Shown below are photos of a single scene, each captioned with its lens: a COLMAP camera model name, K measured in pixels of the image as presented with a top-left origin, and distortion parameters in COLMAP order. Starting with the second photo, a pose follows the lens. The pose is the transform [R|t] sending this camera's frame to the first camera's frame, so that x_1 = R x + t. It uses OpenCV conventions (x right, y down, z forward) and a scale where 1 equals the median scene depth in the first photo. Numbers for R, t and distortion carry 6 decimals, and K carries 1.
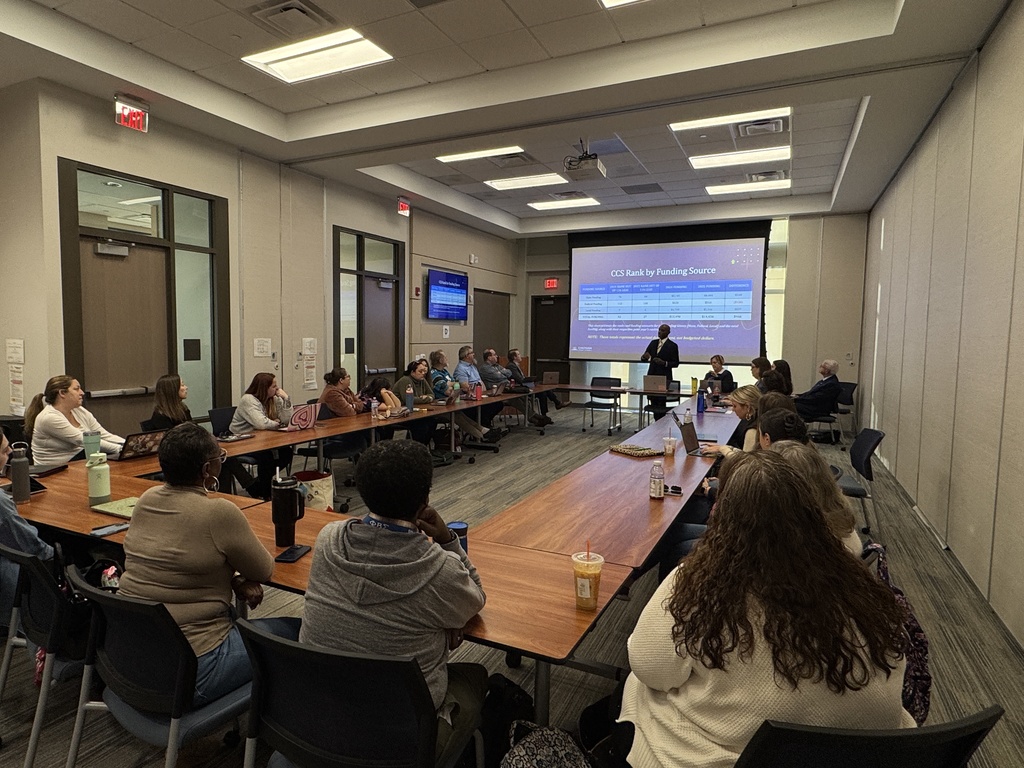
lens RADIAL K [[633.1, 0, 509.8], [0, 633.1, 387.2], [0, 0, 1]] dist [-0.005141, 0.000633]
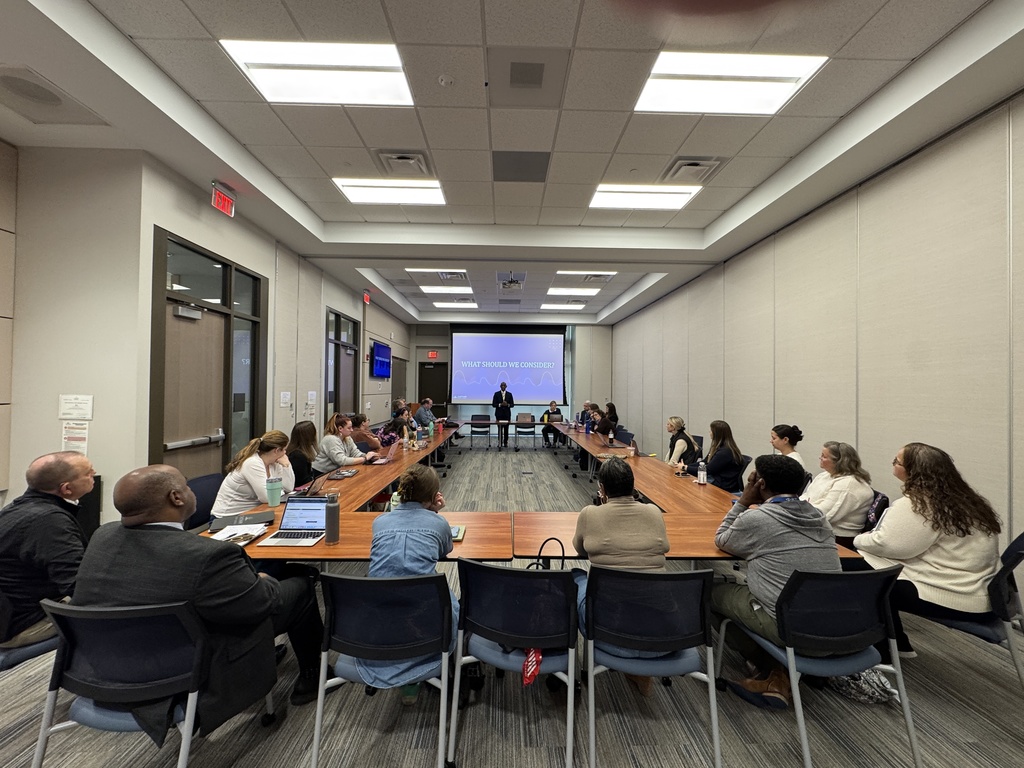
lens RADIAL K [[405.9, 0, 513.6], [0, 405.9, 383.4], [0, 0, 1]] dist [0.001023, 0.000207]
pose [[0.875401, 0.006953, 0.483348, -0.327772], [0.036026, 0.996177, -0.079578, -0.012663], [-0.482054, 0.087076, 0.871804, 0.081355]]
